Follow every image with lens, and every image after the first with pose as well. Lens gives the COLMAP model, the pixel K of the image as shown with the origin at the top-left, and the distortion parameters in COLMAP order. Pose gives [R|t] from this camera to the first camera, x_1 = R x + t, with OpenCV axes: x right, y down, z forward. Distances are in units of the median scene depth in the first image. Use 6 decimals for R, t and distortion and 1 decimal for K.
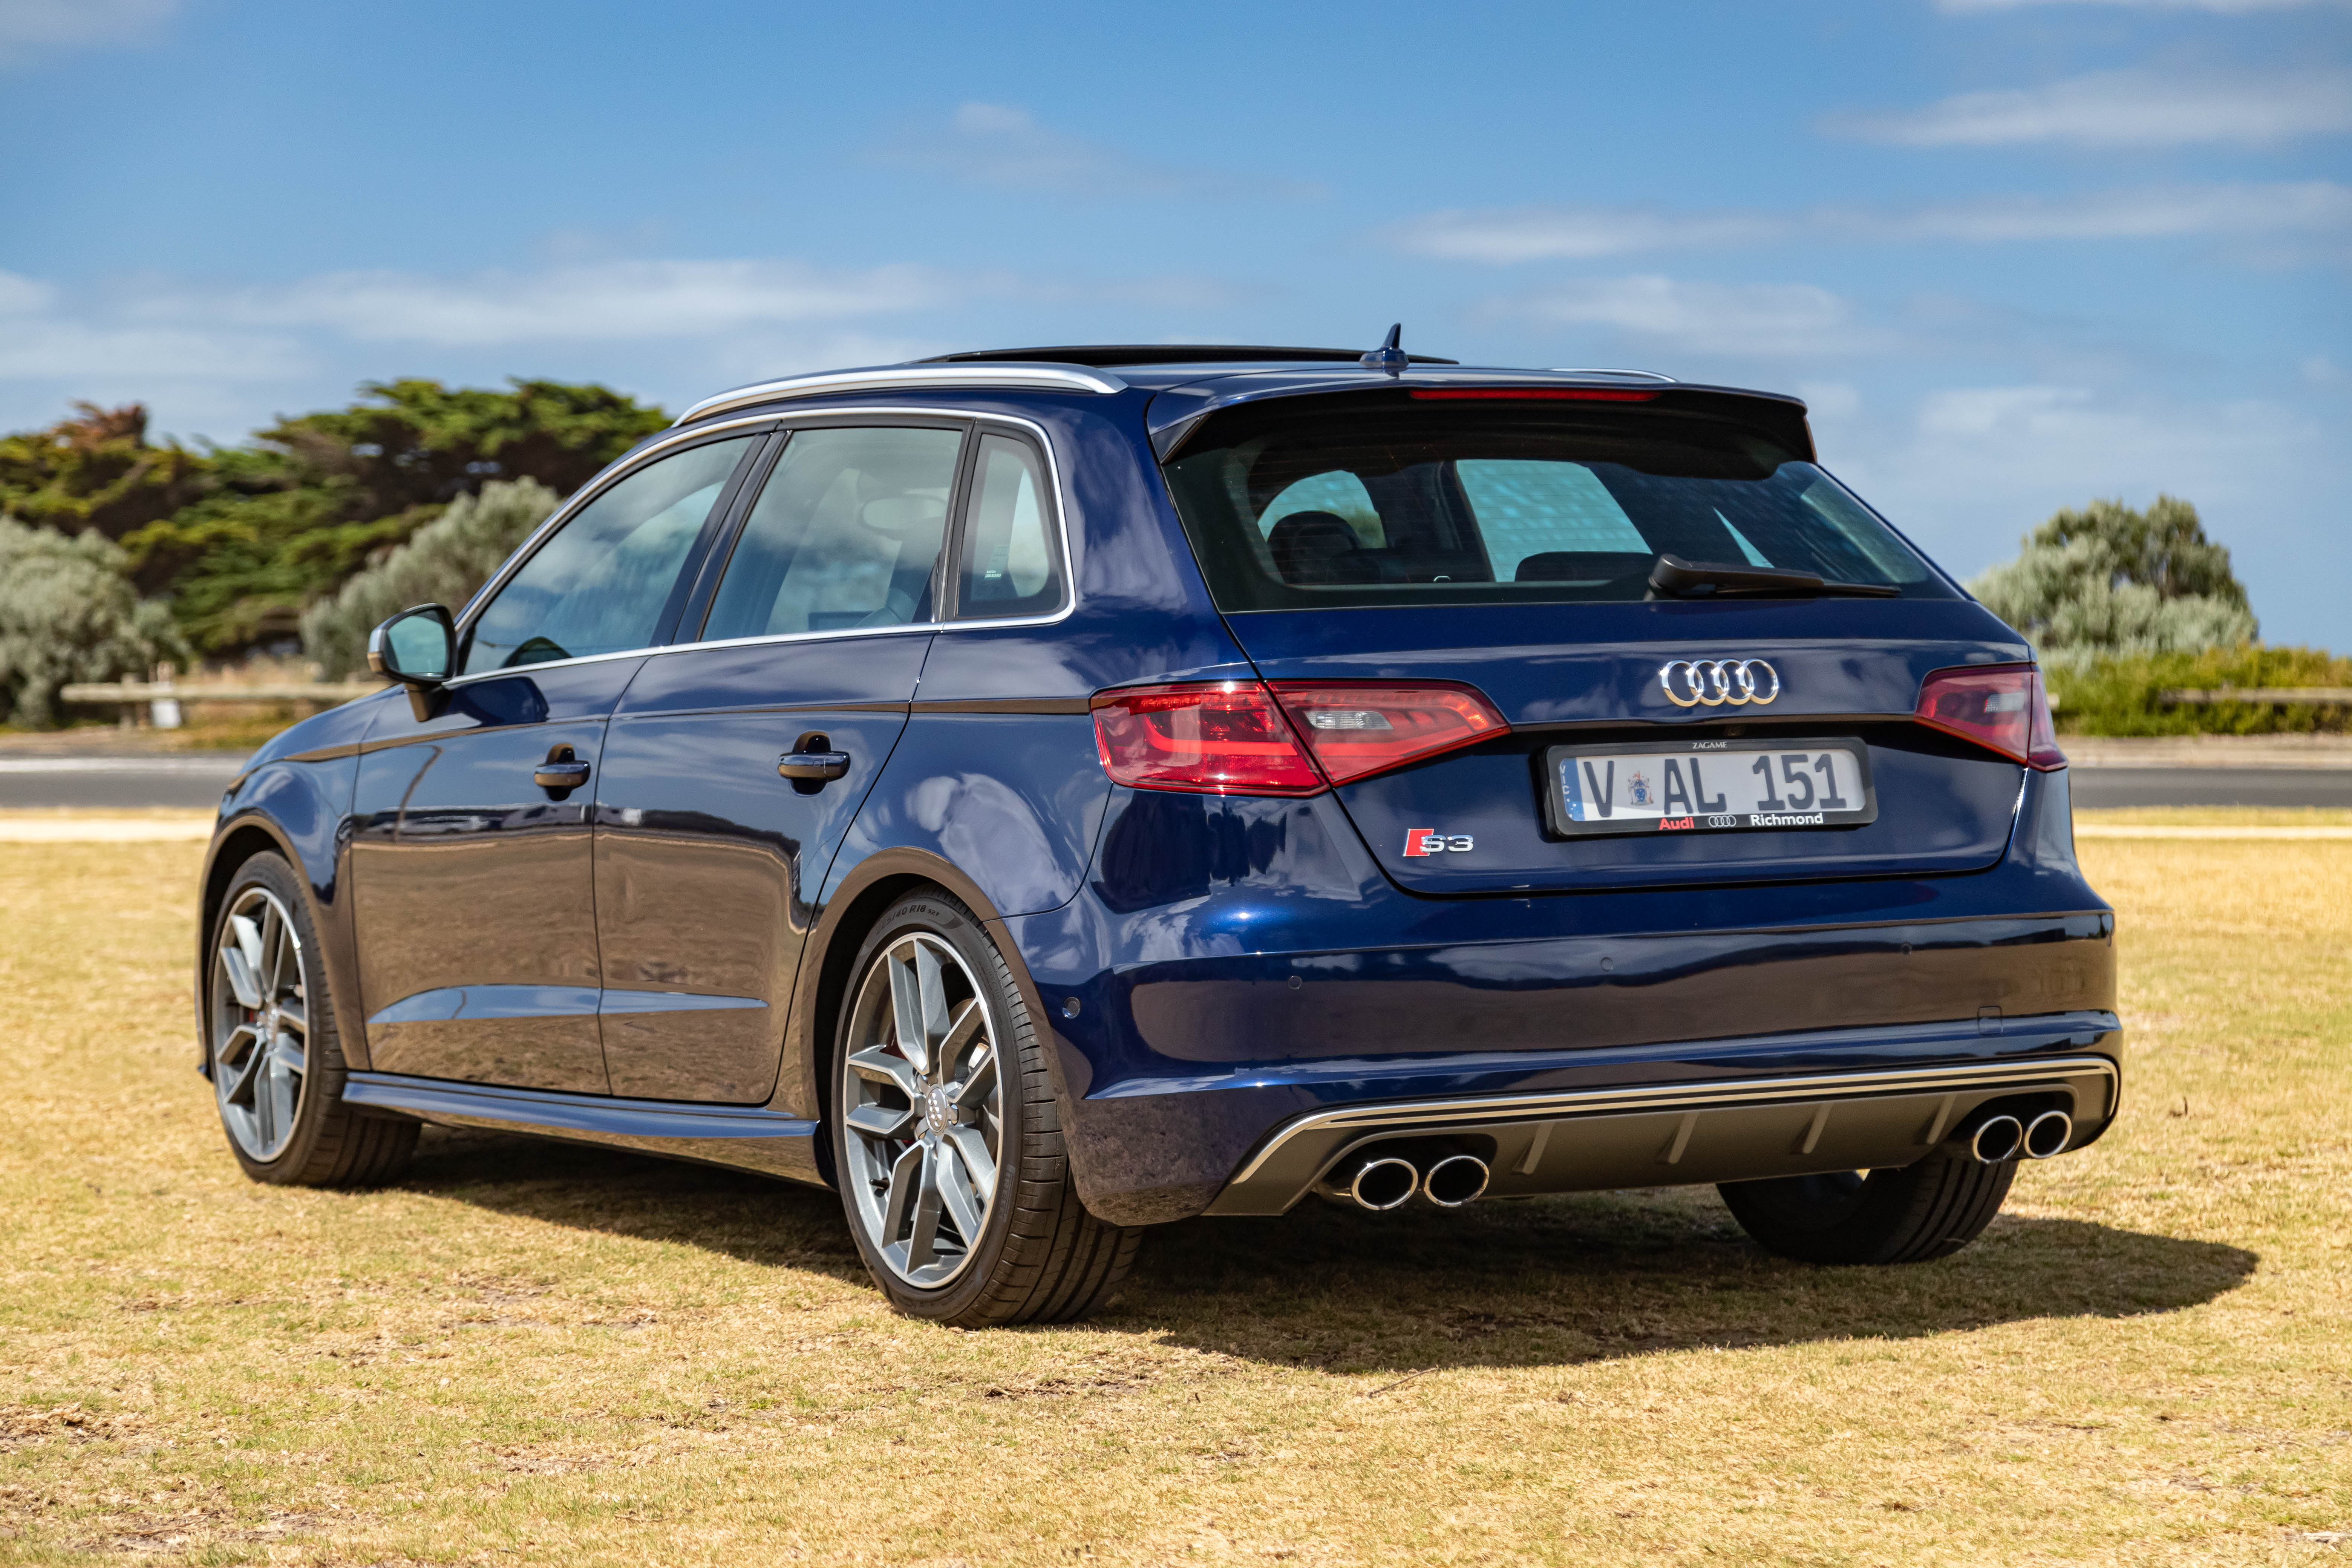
lens RADIAL K [[5573.4, 0, 1158.4], [0, 5573.4, 775.9], [0, 0, 1]] dist [0.053834, 0.000000]
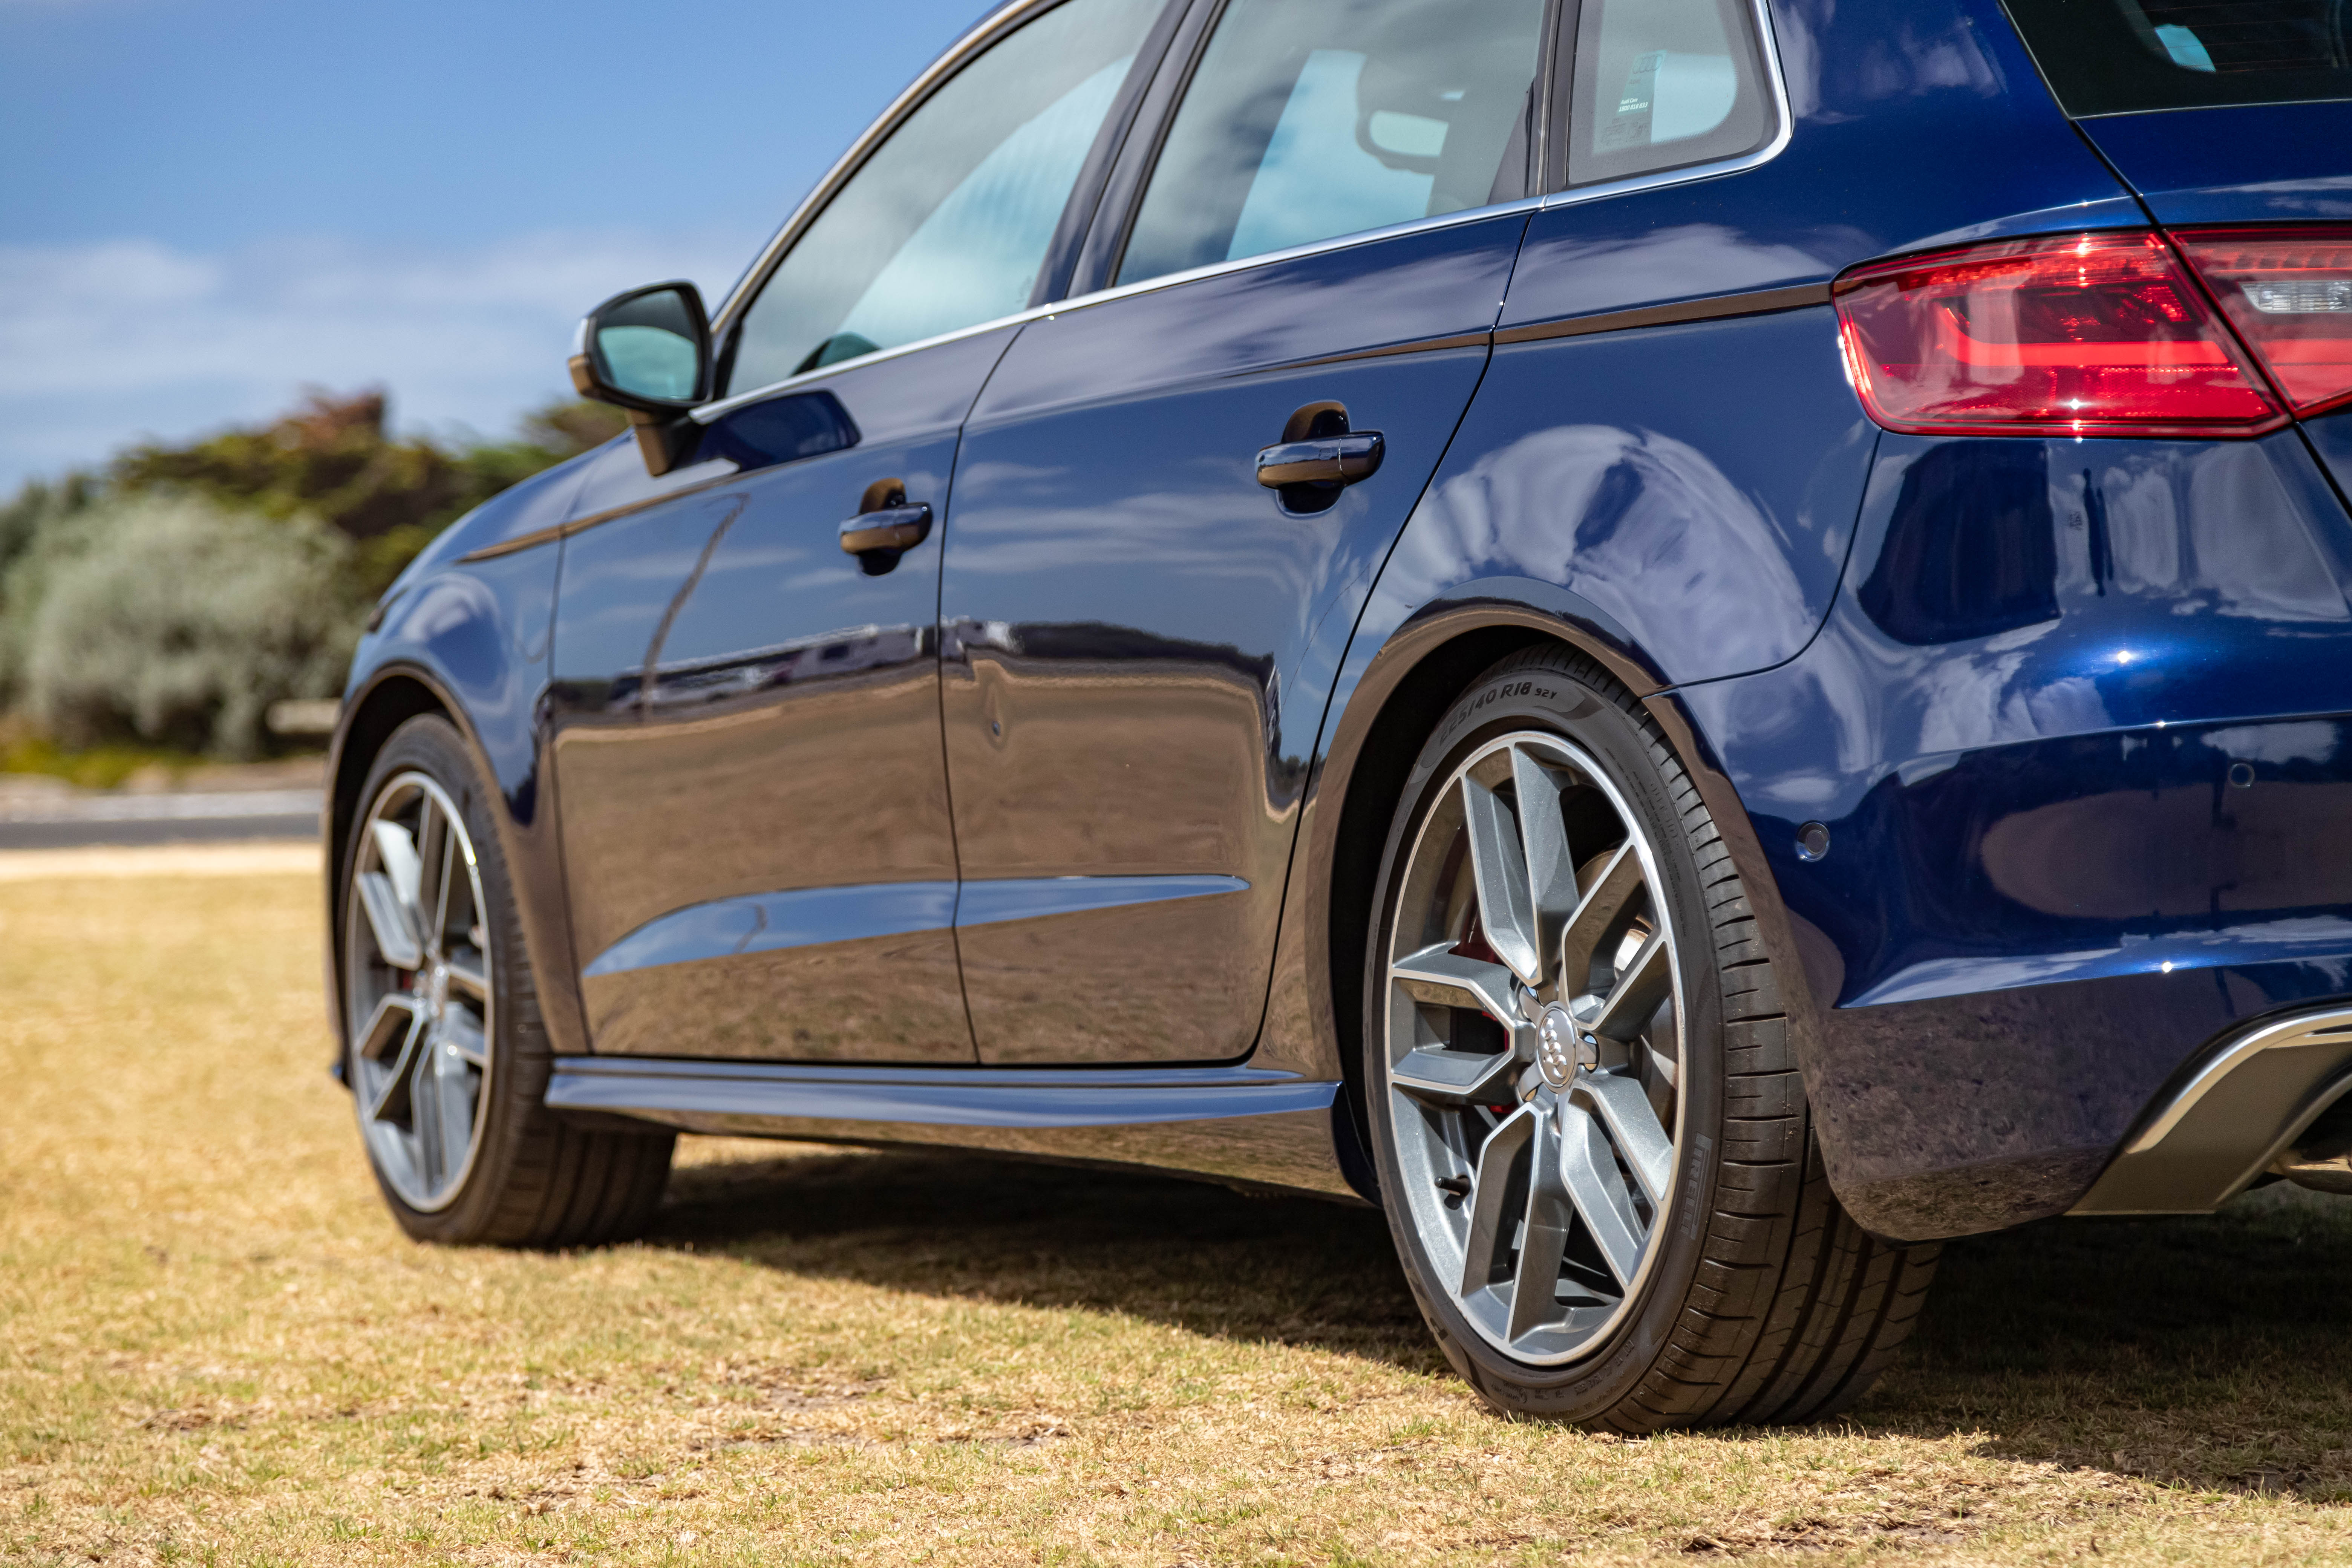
lens RADIAL K [[6557.3, 0, 1181.5], [0, 6557.3, 791.5], [0, 0, 1]] dist [0.023774, 0.000000]
pose [[0.997704, -0.020653, -0.064495, -0.033127], [0.019821, 0.999712, -0.013517, 0.040781], [0.064755, 0.012207, 0.997827, 0.326313]]
